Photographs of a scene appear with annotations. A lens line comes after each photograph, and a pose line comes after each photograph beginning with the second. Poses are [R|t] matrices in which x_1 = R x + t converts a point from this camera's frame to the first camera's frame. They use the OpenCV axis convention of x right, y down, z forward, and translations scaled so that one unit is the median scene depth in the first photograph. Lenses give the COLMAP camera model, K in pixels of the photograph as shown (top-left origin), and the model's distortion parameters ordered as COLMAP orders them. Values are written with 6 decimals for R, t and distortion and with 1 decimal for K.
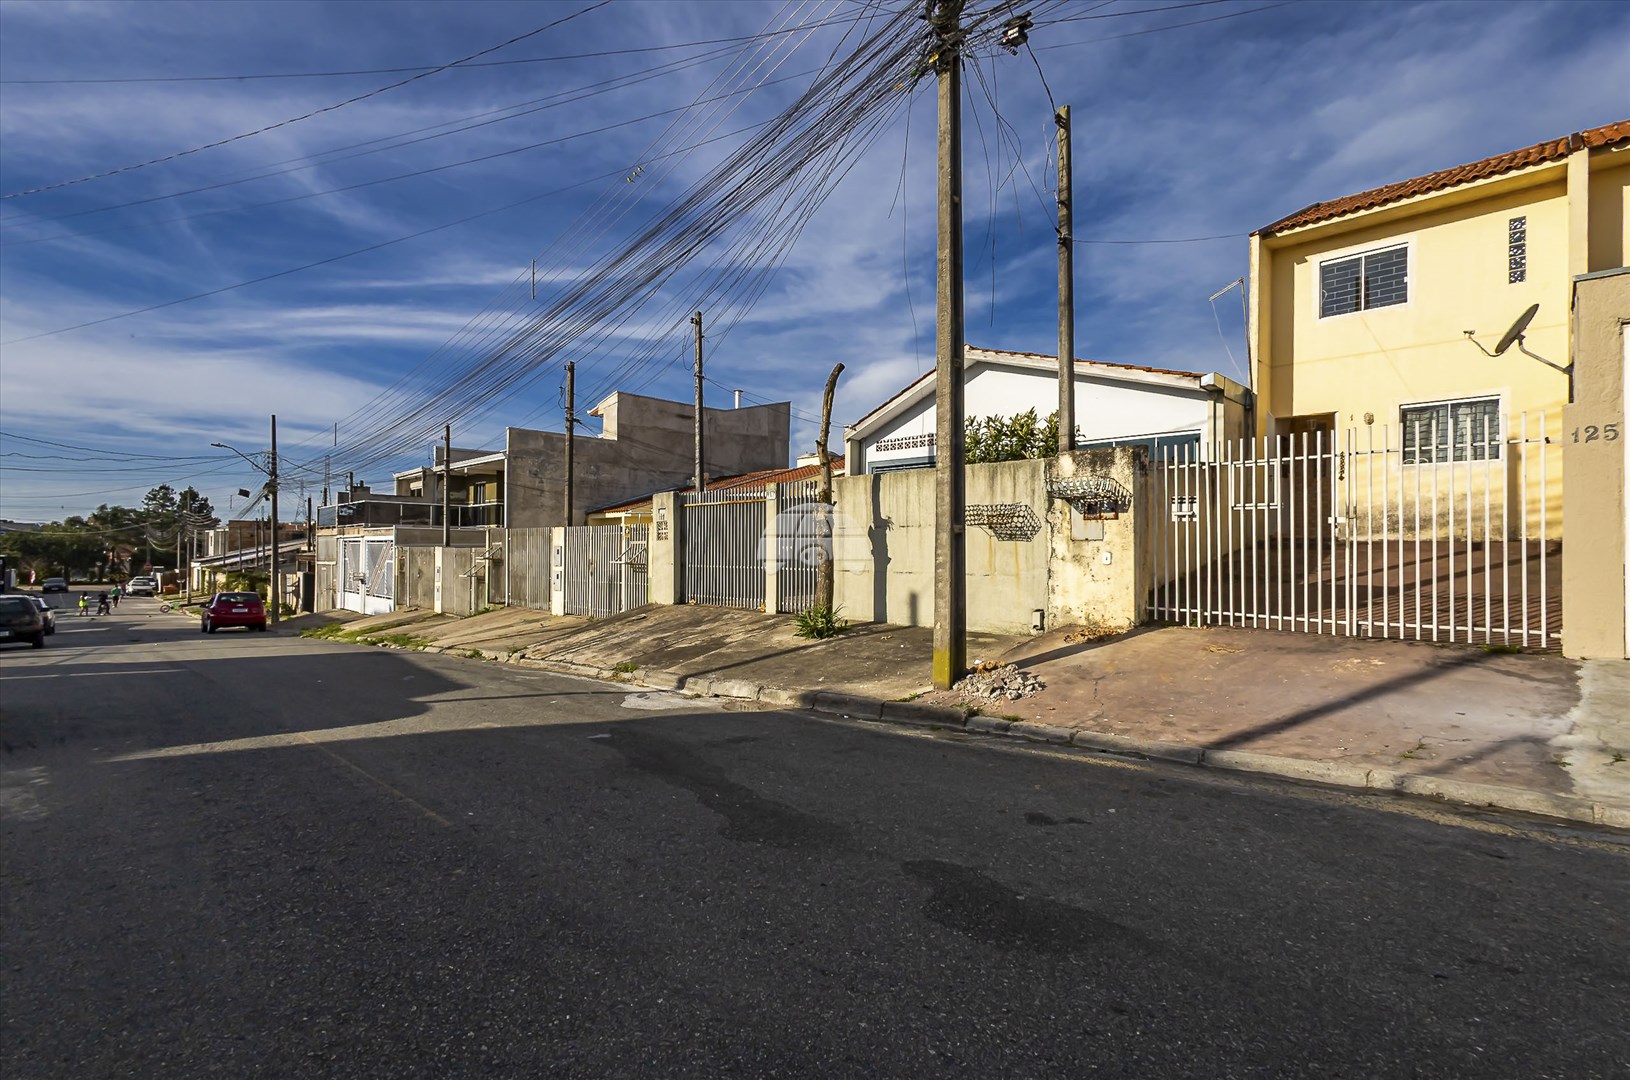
lens RADIAL K [[745.1, 0, 813.5], [0, 745.1, 541.9], [0, 0, 1]] dist [0.008547, -0.003282]
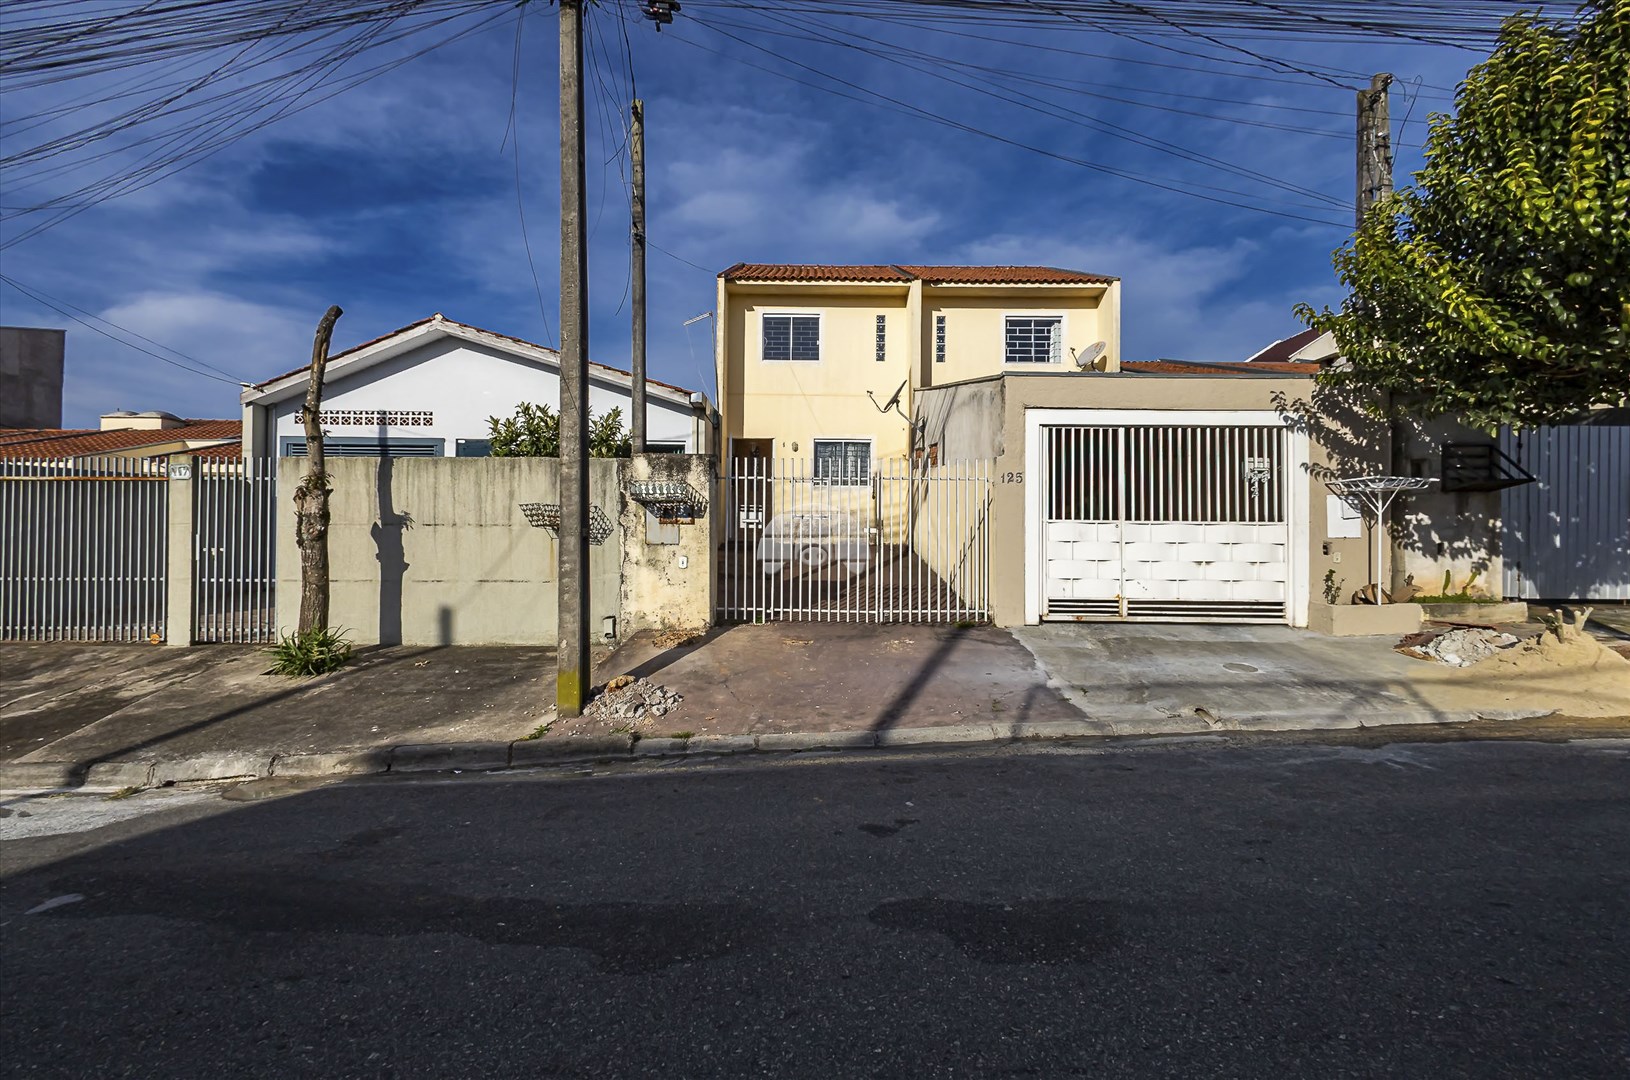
lens RADIAL K [[745.1, 0, 813.5], [0, 745.1, 541.9], [0, 0, 1]] dist [0.008547, -0.003282]
pose [[0.698243, 0.007676, 0.715820, -0.196825], [-0.010142, 0.999948, -0.000830, -0.006344], [-0.715789, -0.006680, 0.698285, 0.147947]]
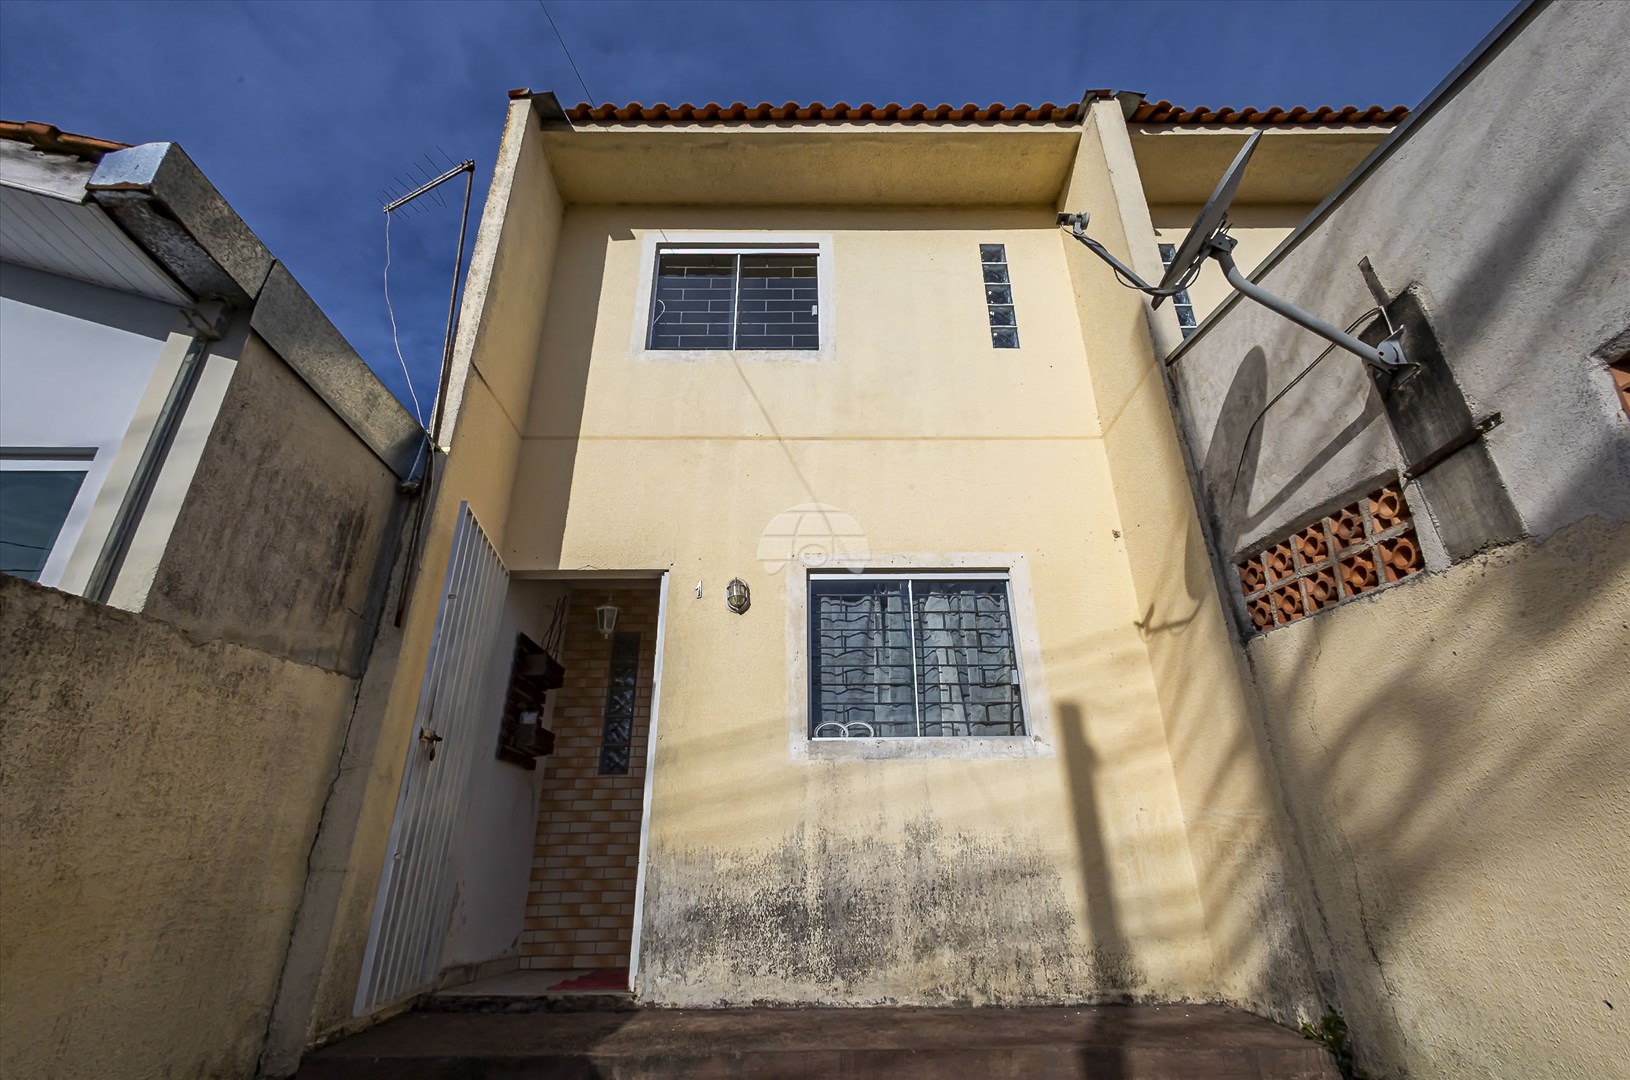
lens RADIAL K [[748.7, 0, 813.4], [0, 748.7, 542.9], [0, 0, 1]] dist [0.015343, -0.005748]
pose [[0.697839, 0.291291, 0.654347, 0.784920], [0.006682, 0.910880, -0.412616, -0.063045], [-0.716223, 0.292312, 0.633702, 1.103587]]
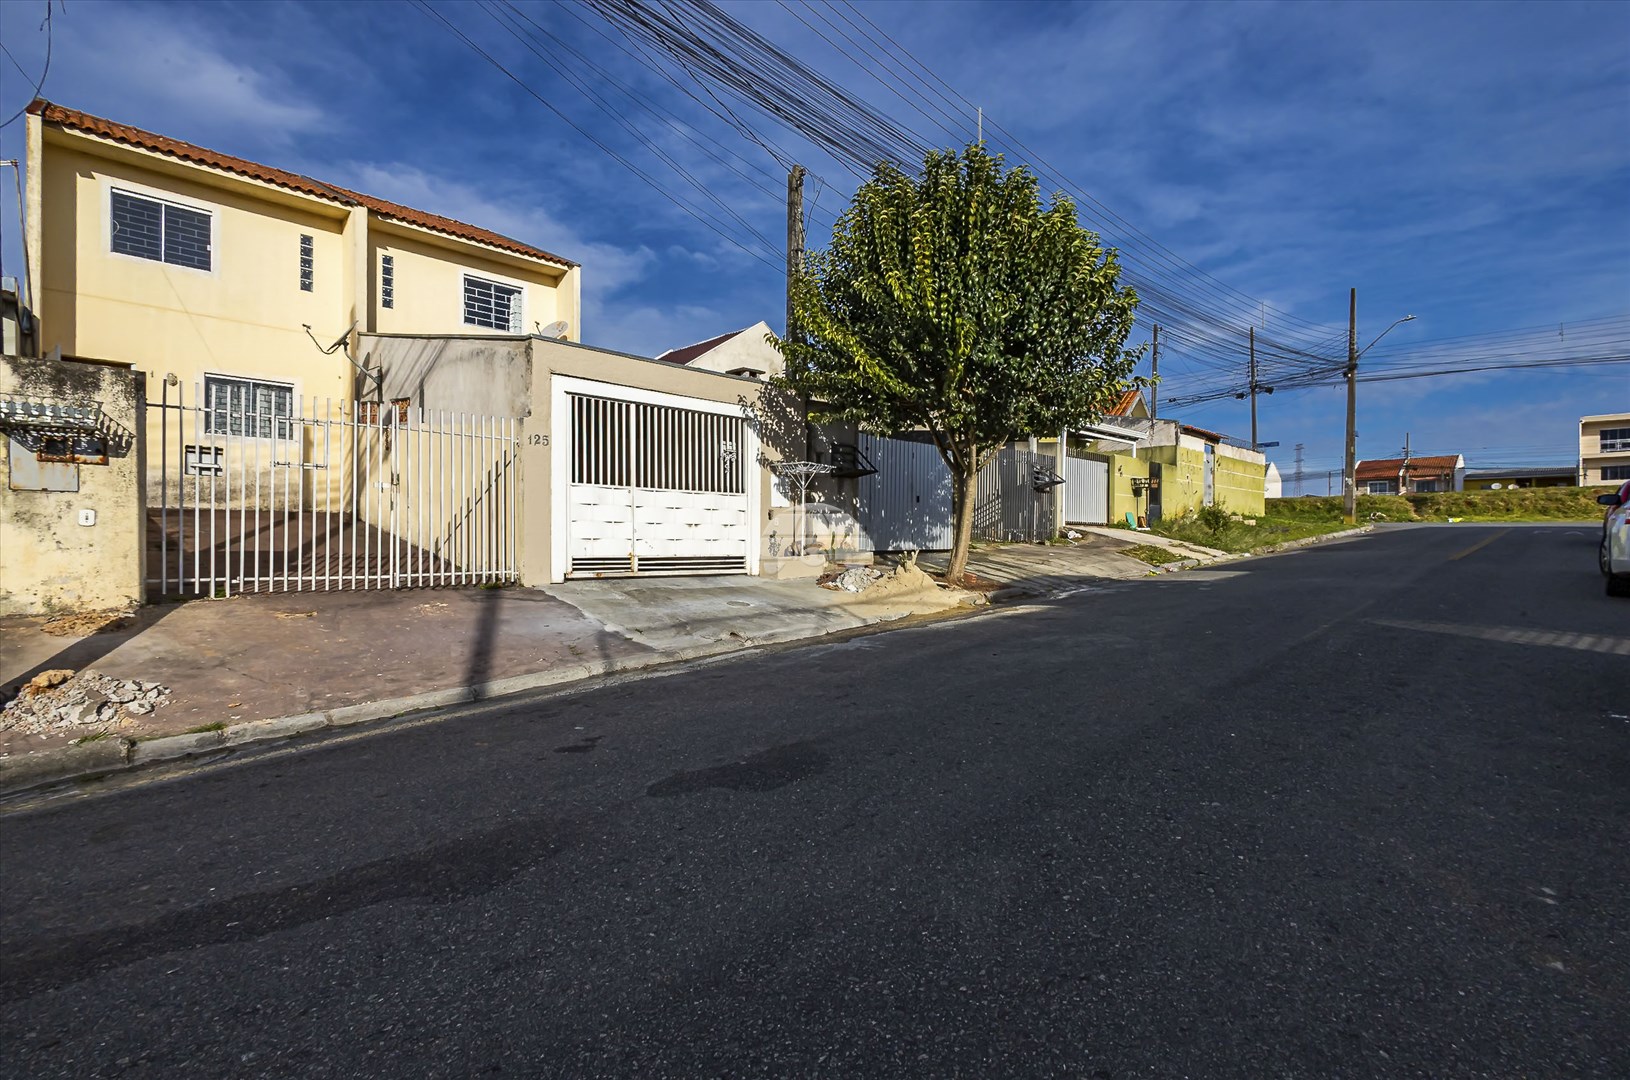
lens RADIAL K [[745.1, 0, 813.5], [0, 745.1, 541.9], [0, 0, 1]] dist [0.008547, -0.003282]
pose [[-0.000782, -0.012309, 0.999924, -0.311035], [-0.017156, 0.999777, 0.012293, 0.022858], [-0.999853, -0.017145, -0.000993, 0.271850]]
